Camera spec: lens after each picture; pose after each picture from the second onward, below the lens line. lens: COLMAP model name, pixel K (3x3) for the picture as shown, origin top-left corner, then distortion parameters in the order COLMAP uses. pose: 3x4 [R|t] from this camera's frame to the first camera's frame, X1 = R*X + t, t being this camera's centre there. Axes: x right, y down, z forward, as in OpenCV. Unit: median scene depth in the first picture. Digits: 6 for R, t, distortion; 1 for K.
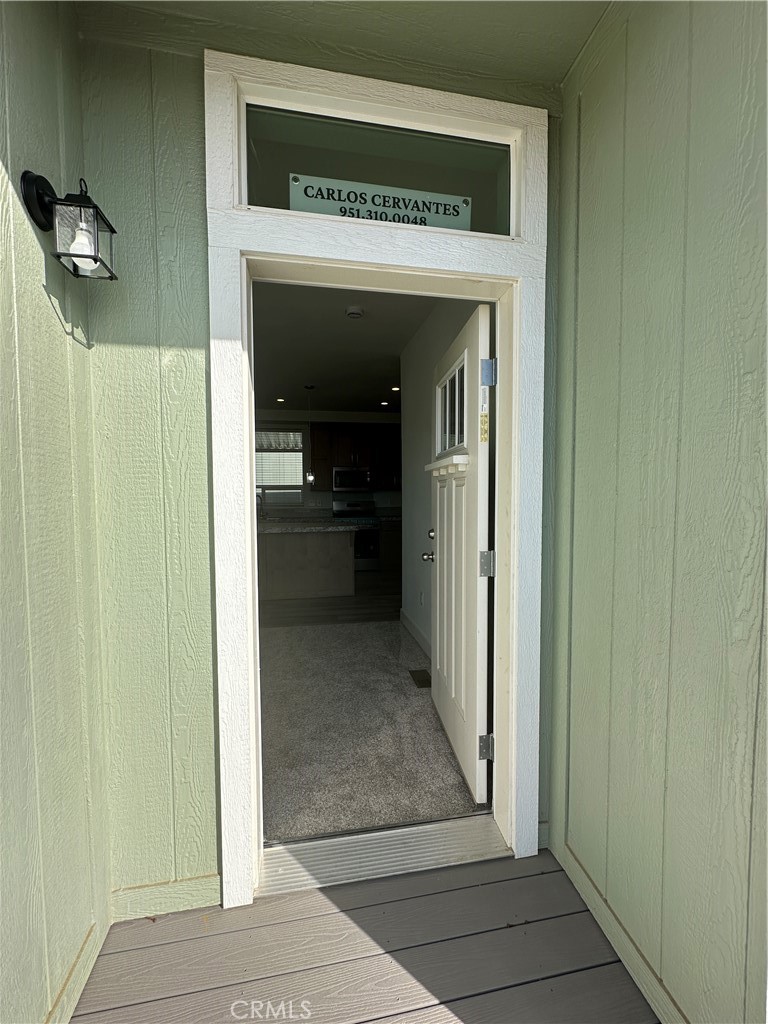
lens RADIAL K [[408.3, 0, 382.9], [0, 408.3, 512.7], [0, 0, 1]] dist [-0.003411, 0.000409]
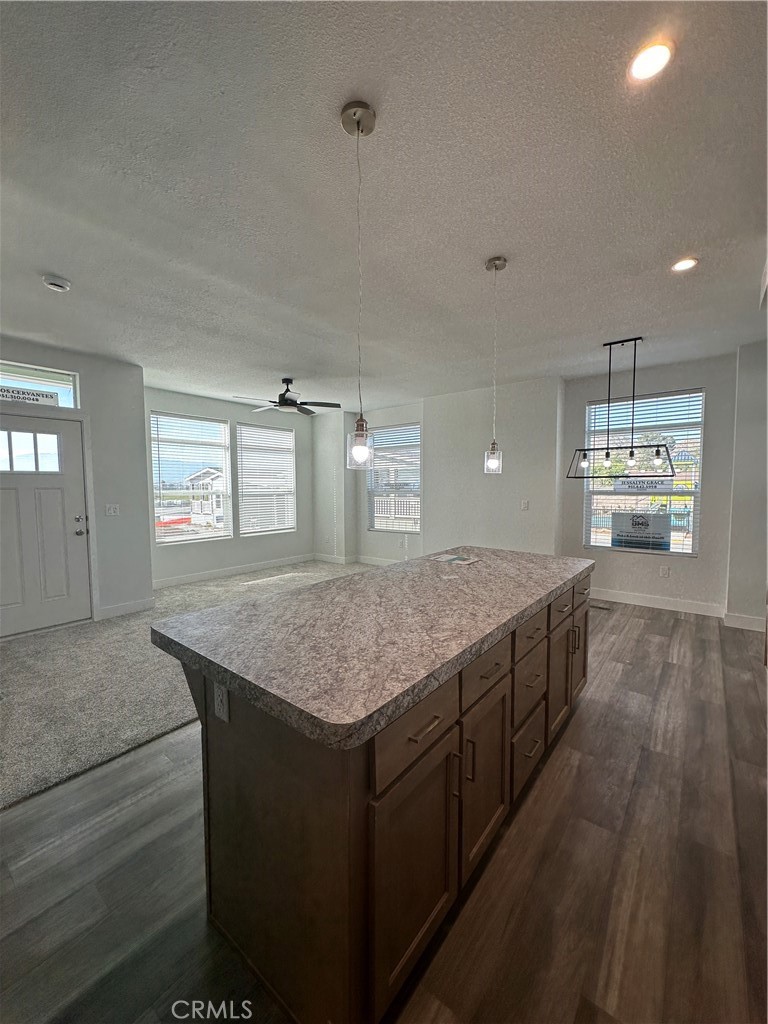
lens RADIAL K [[408.3, 0, 382.9], [0, 408.3, 512.7], [0, 0, 1]] dist [-0.003411, 0.000409]
pose [[0.750648, -0.043613, 0.659261, 0.004155], [0.033534, 0.999048, 0.027909, 0.078435], [-0.659851, 0.001158, 0.751396, -2.802192]]
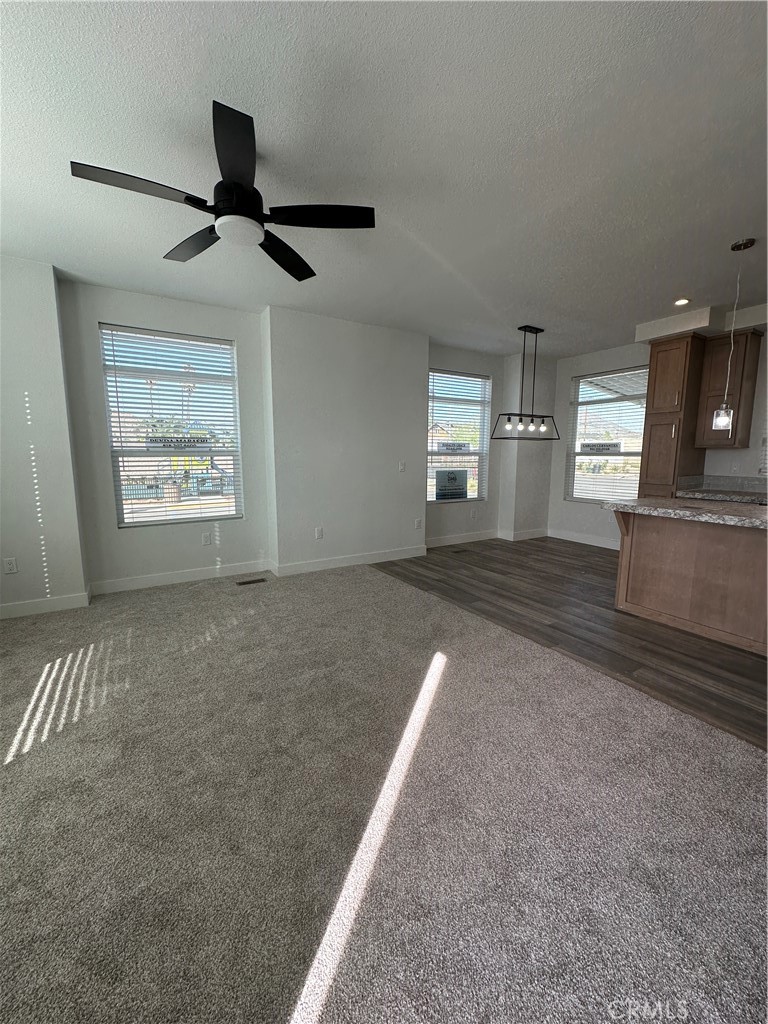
lens RADIAL K [[408.3, 0, 382.9], [0, 408.3, 512.7], [0, 0, 1]] dist [-0.003411, 0.000409]
pose [[-0.363770, -0.129025, 0.922510, 0.194149], [0.041886, 0.987093, 0.154575, -0.003872], [-0.930547, 0.094870, -0.353670, 0.750186]]
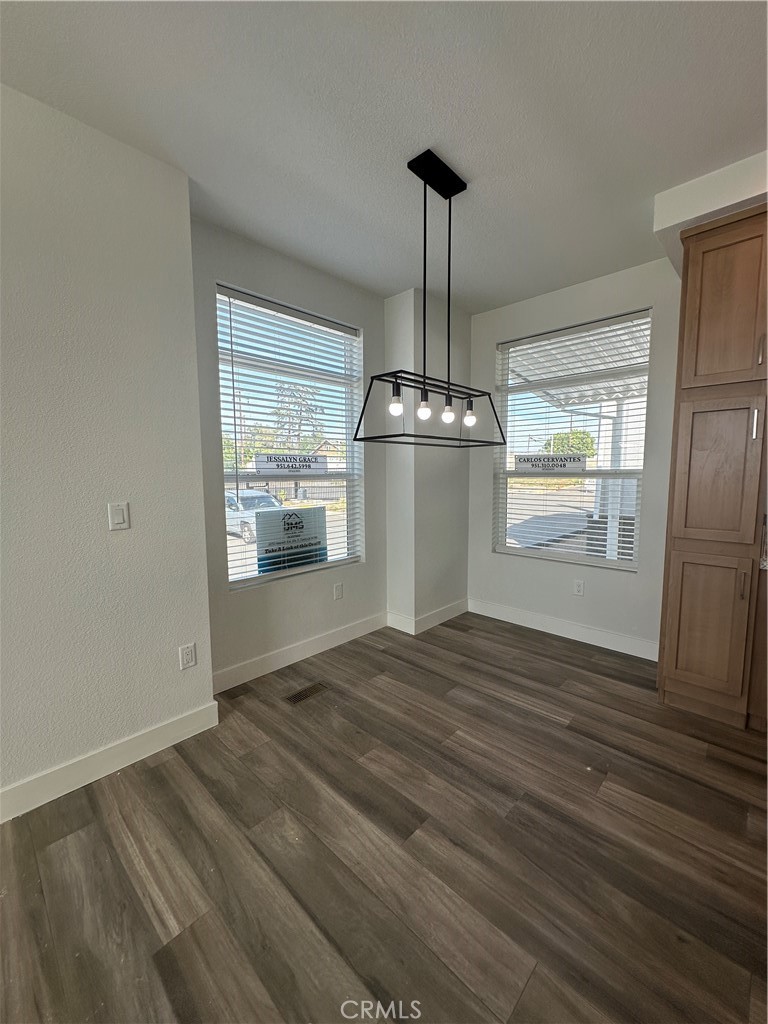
lens RADIAL K [[411.0, 0, 385.7], [0, 411.0, 511.1], [0, 0, 1]] dist [-0.002330, 0.000037]
pose [[-0.589766, -0.071185, 0.804431, 2.001272], [0.046300, 0.991489, 0.121683, 0.020447], [-0.806246, 0.109010, -0.581450, -0.687303]]
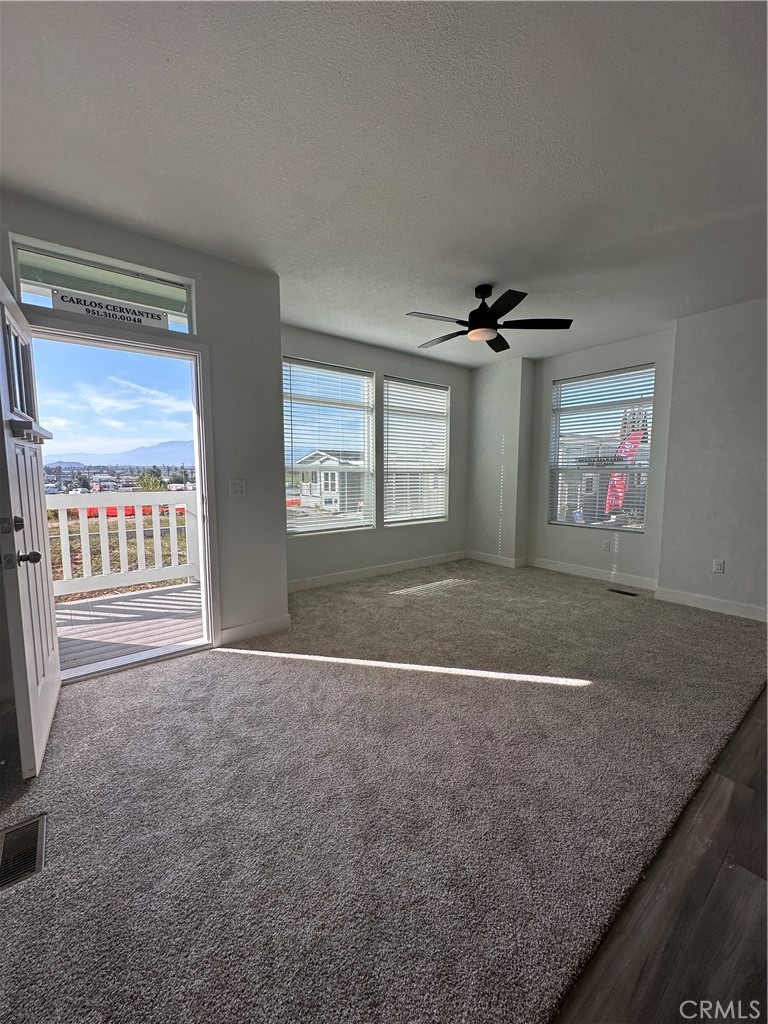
lens RADIAL K [[408.3, 0, 382.9], [0, 408.3, 512.7], [0, 0, 1]] dist [-0.003411, 0.000409]
pose [[0.883181, -0.044193, 0.466947, 0.179884], [0.018653, 0.998073, 0.059182, 0.090905], [-0.468662, -0.043558, 0.882303, -1.286474]]
